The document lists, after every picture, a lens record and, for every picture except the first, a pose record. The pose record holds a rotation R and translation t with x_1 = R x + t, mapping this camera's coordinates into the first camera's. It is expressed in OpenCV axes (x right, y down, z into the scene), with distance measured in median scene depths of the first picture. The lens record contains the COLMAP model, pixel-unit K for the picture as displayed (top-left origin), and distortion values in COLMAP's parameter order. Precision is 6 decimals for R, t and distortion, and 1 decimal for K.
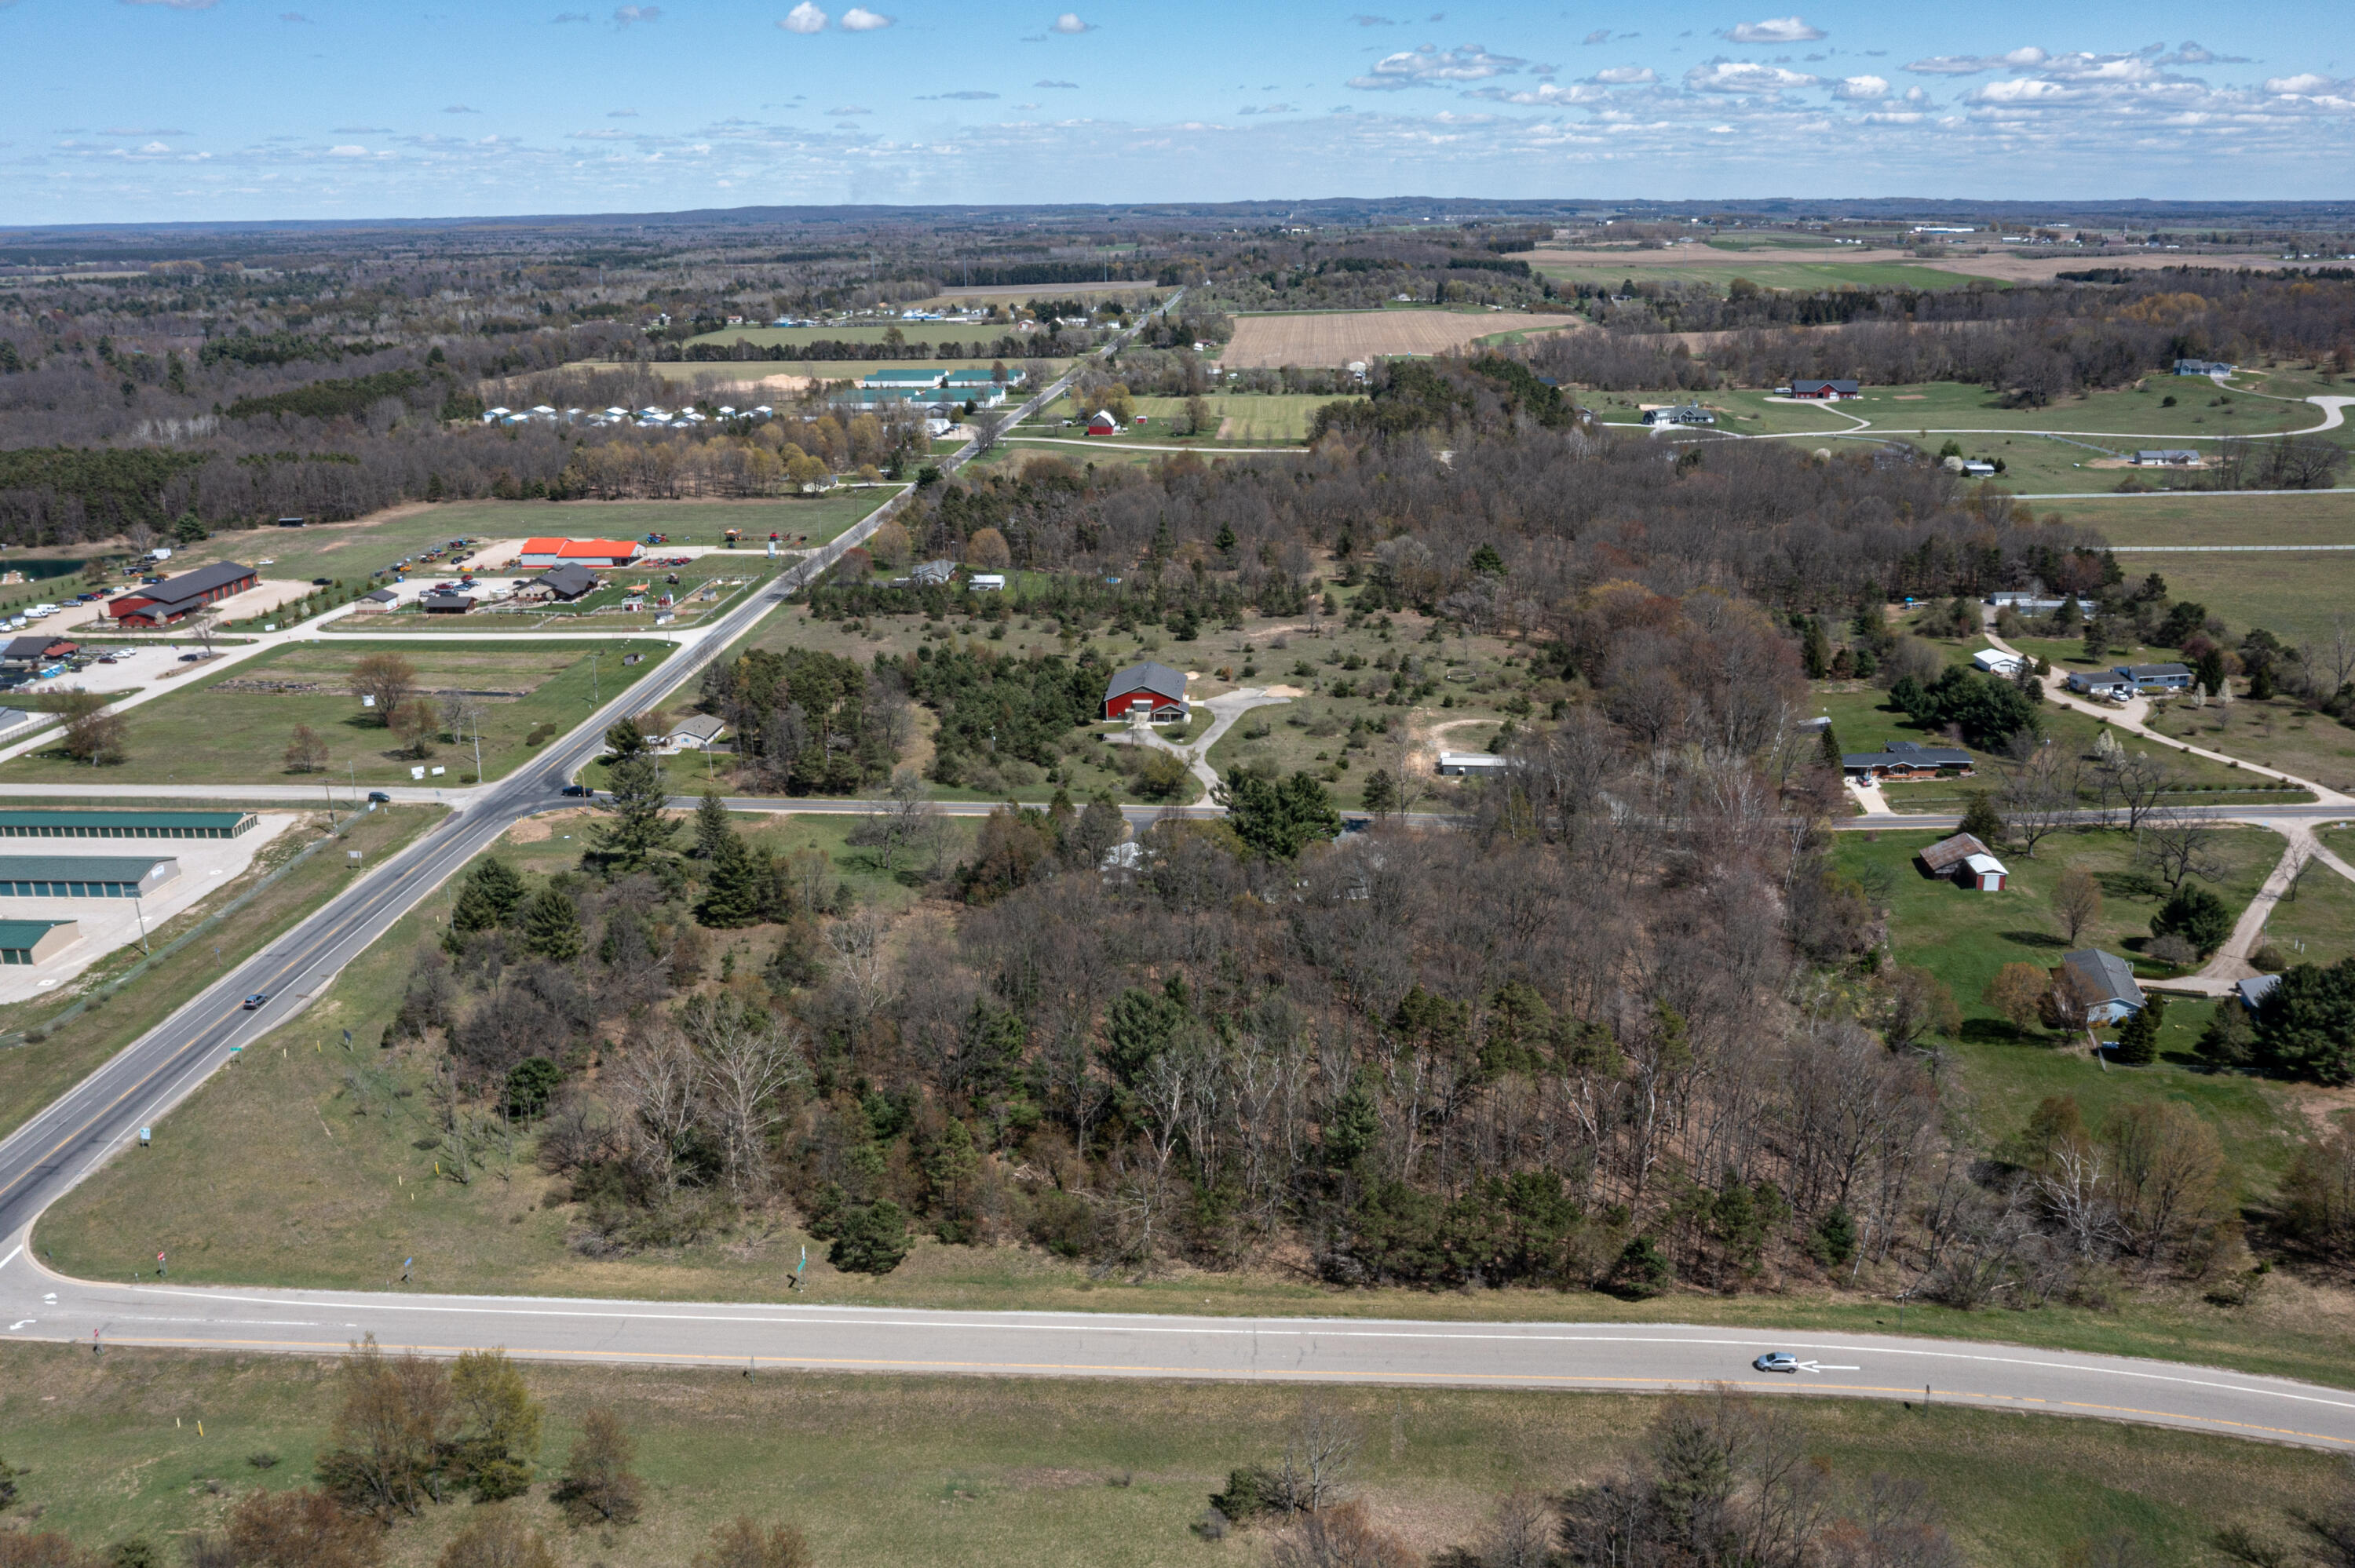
lens RADIAL K [[1895.6, 0, 1180.1], [0, 1895.6, 835.7], [0, 0, 1]] dist [-0.022079, 0.007583]
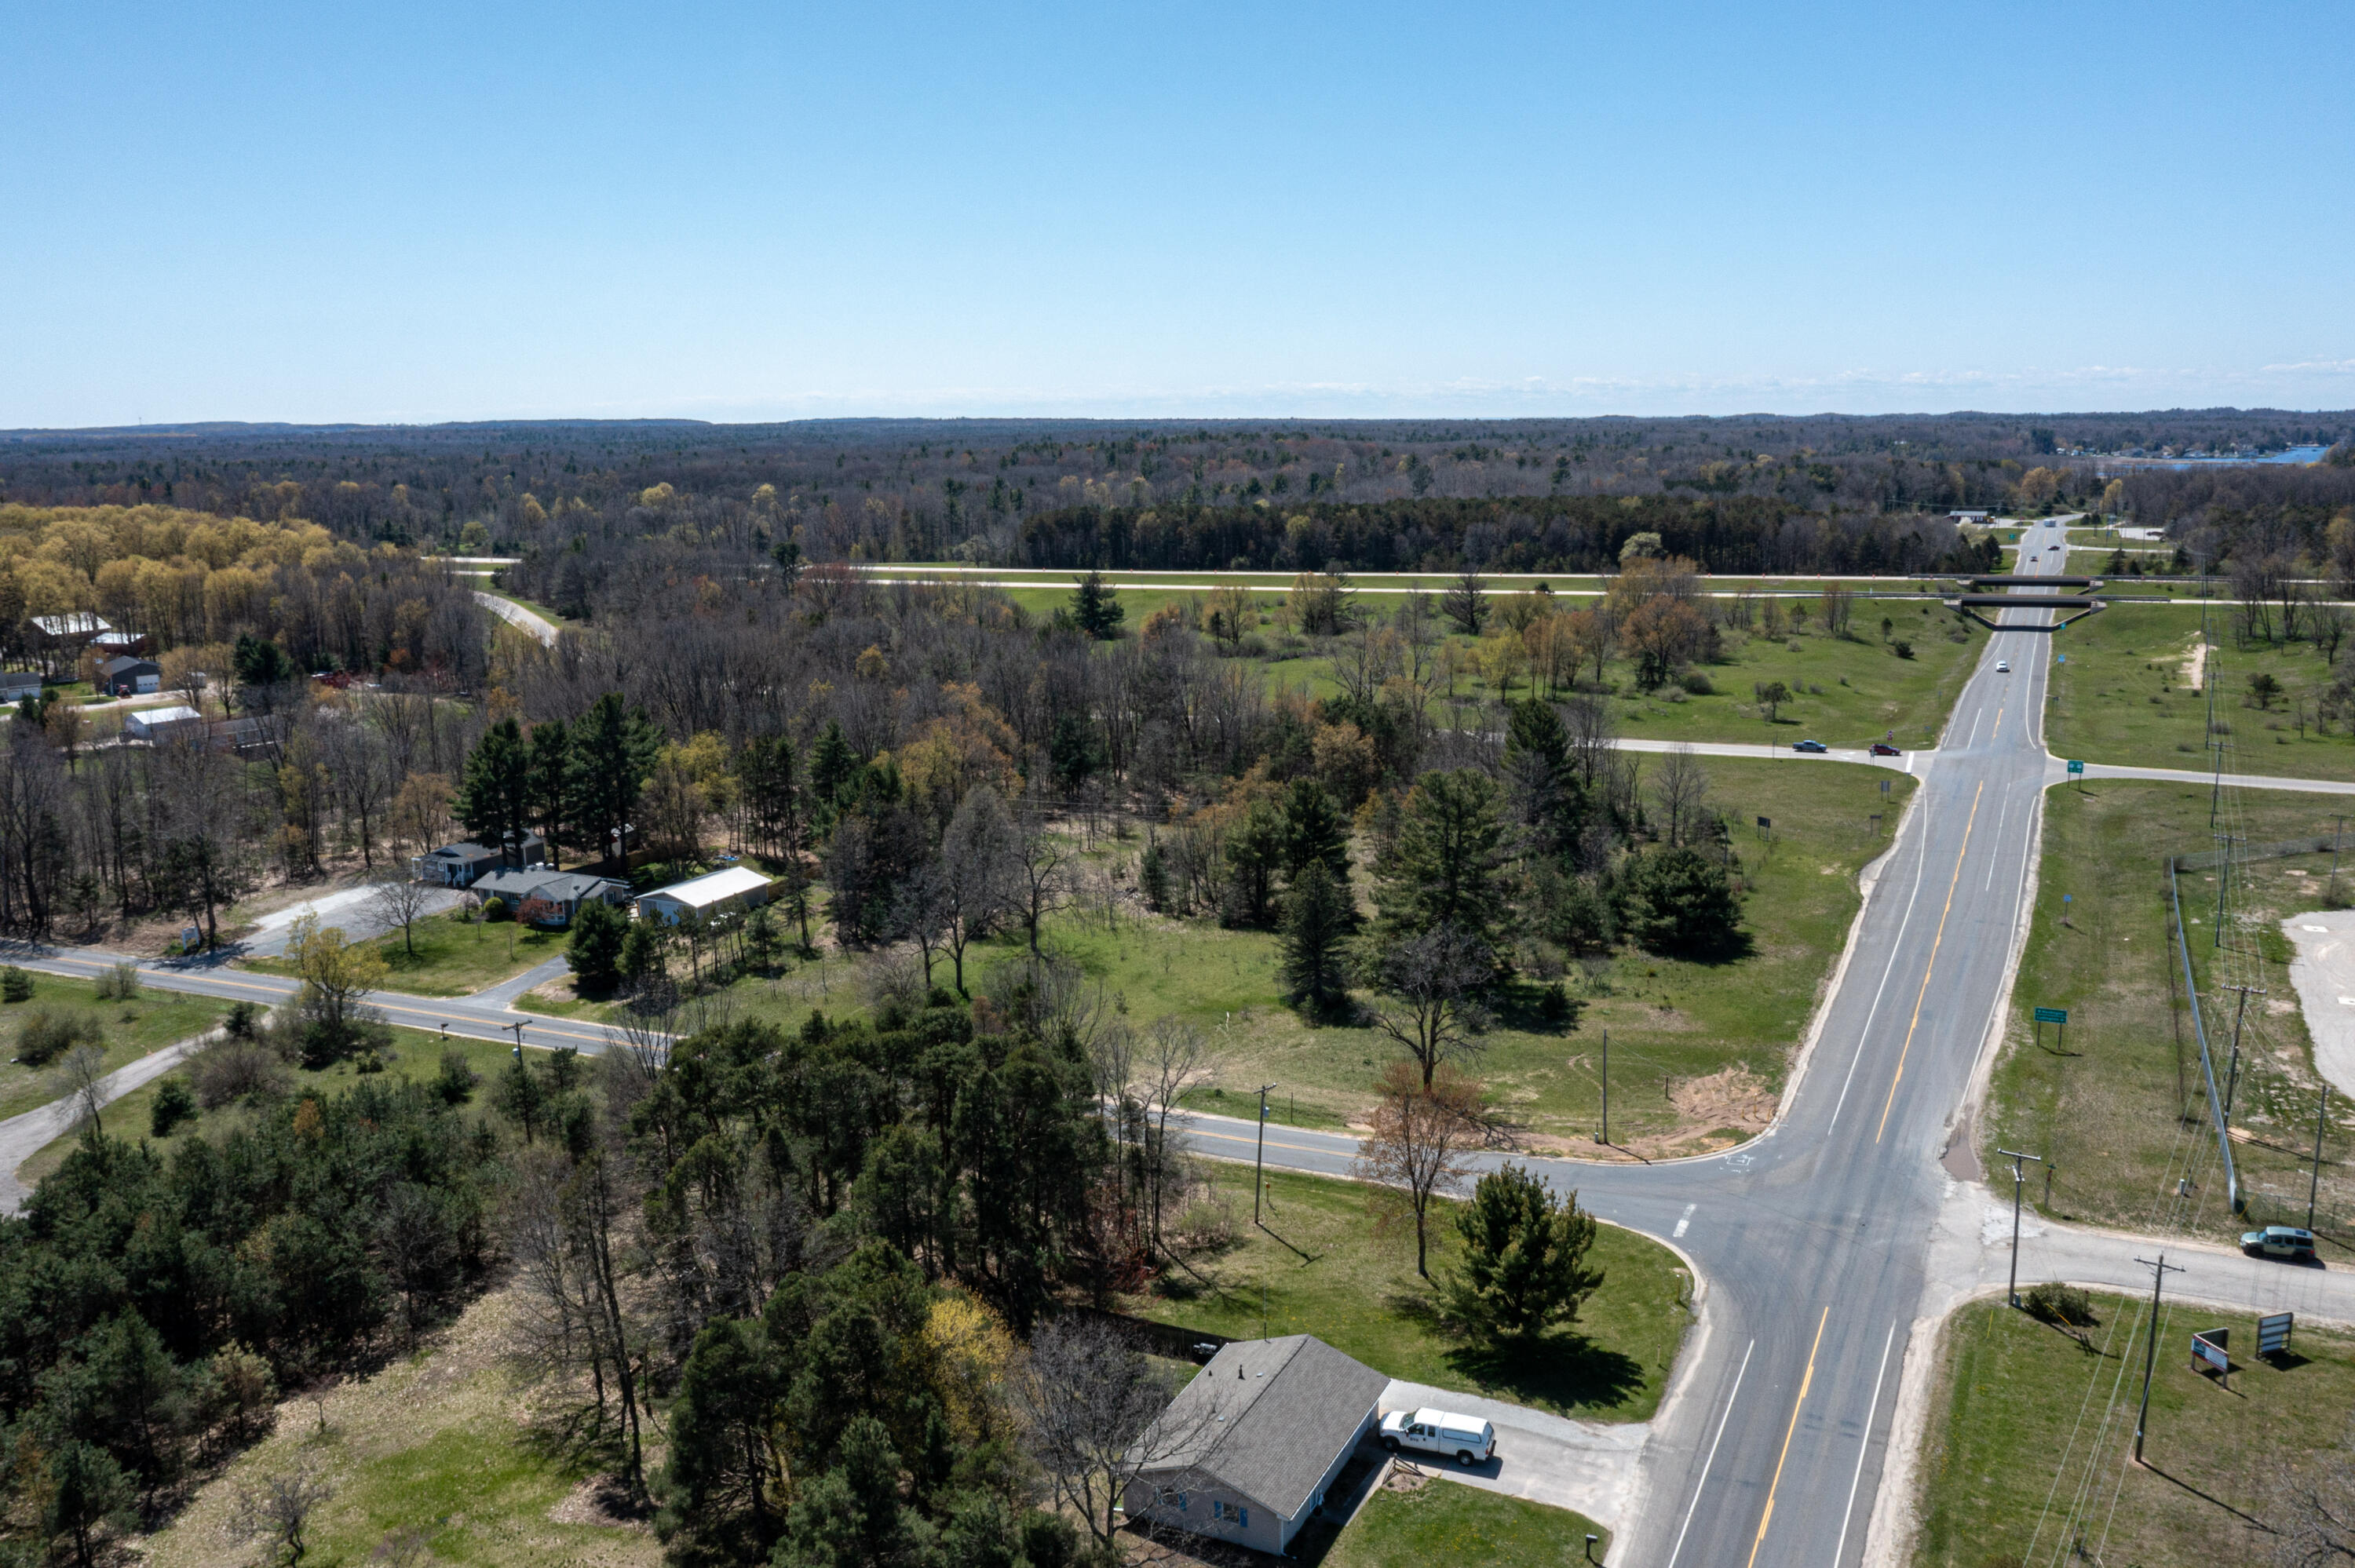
lens RADIAL K [[1875.4, 0, 1179.4], [0, 1875.4, 787.3], [0, 0, 1]] dist [-0.023362, 0.004919]
pose [[-0.925793, -0.052099, 0.374424, -0.256724], [0.141442, 0.870779, 0.470891, -0.182035], [-0.350574, 0.488907, -0.798791, 0.894099]]
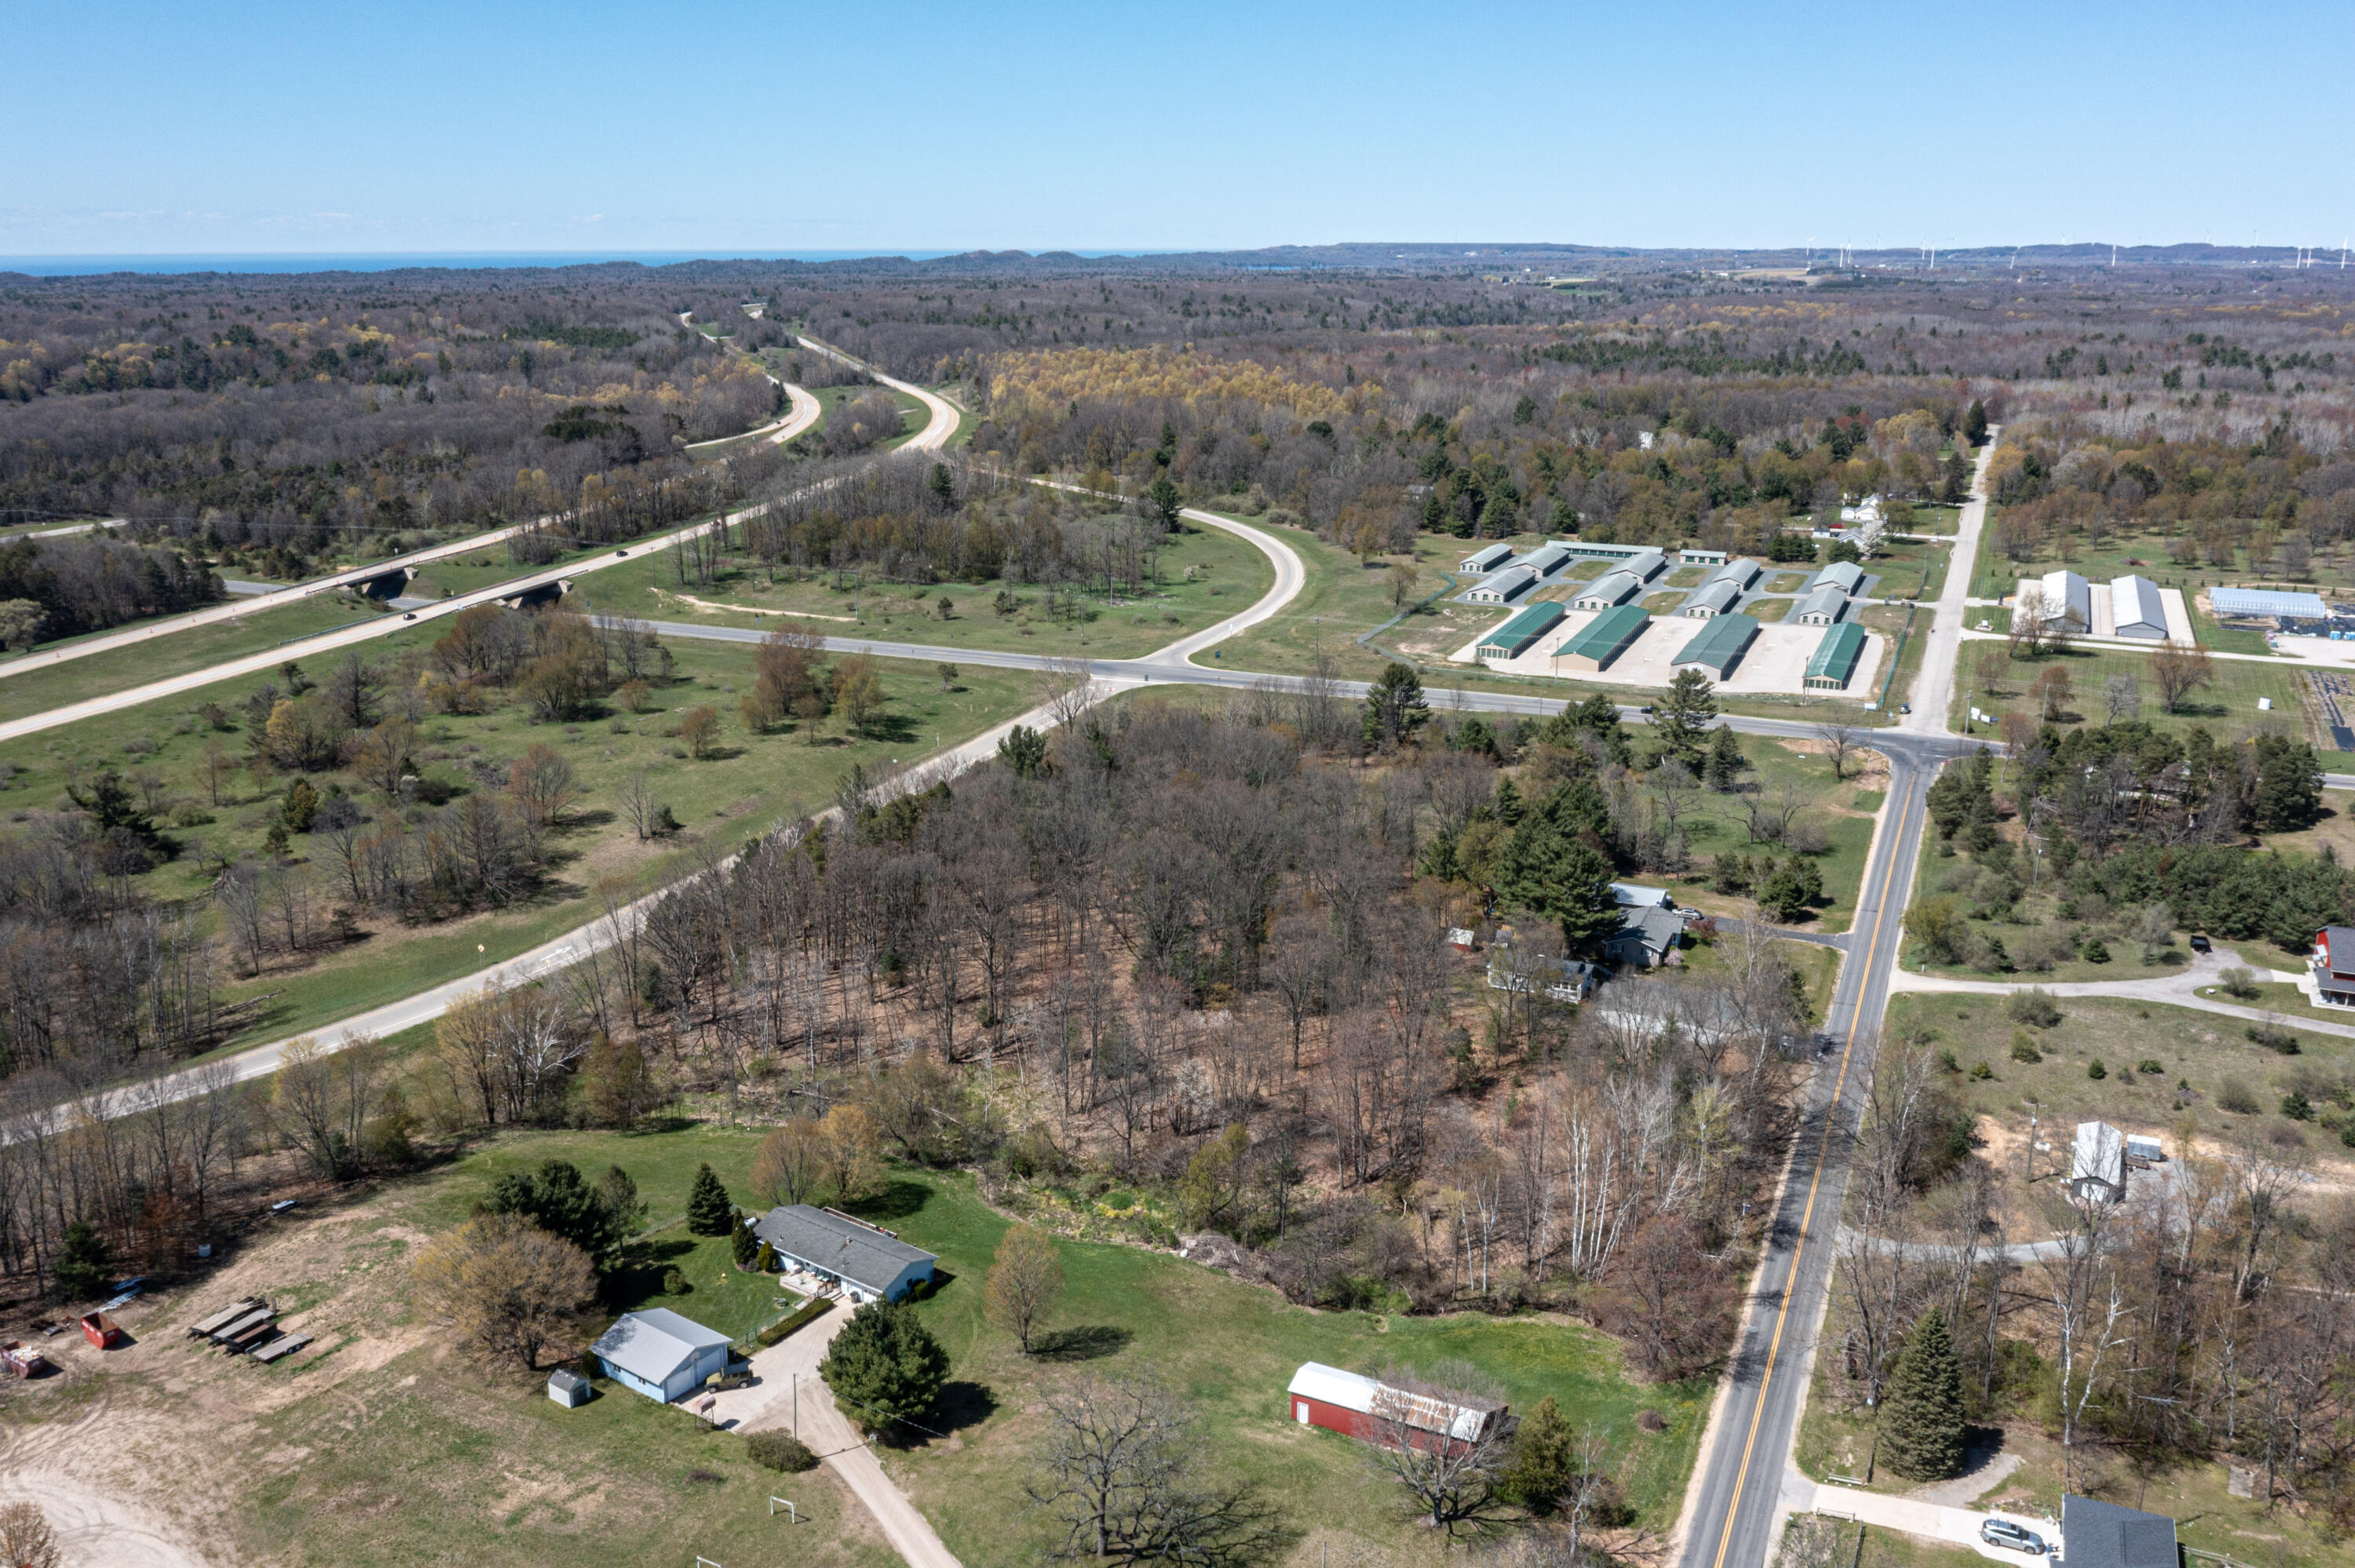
lens RADIAL K [[1908.5, 0, 1182.8], [0, 1908.5, 841.5], [0, 0, 1]] dist [-0.025994, 0.008850]
pose [[-0.341767, 0.293696, -0.892714, 0.535435], [-0.295977, 0.867935, 0.398856, -0.194642], [0.891960, 0.400539, -0.209705, 0.619968]]
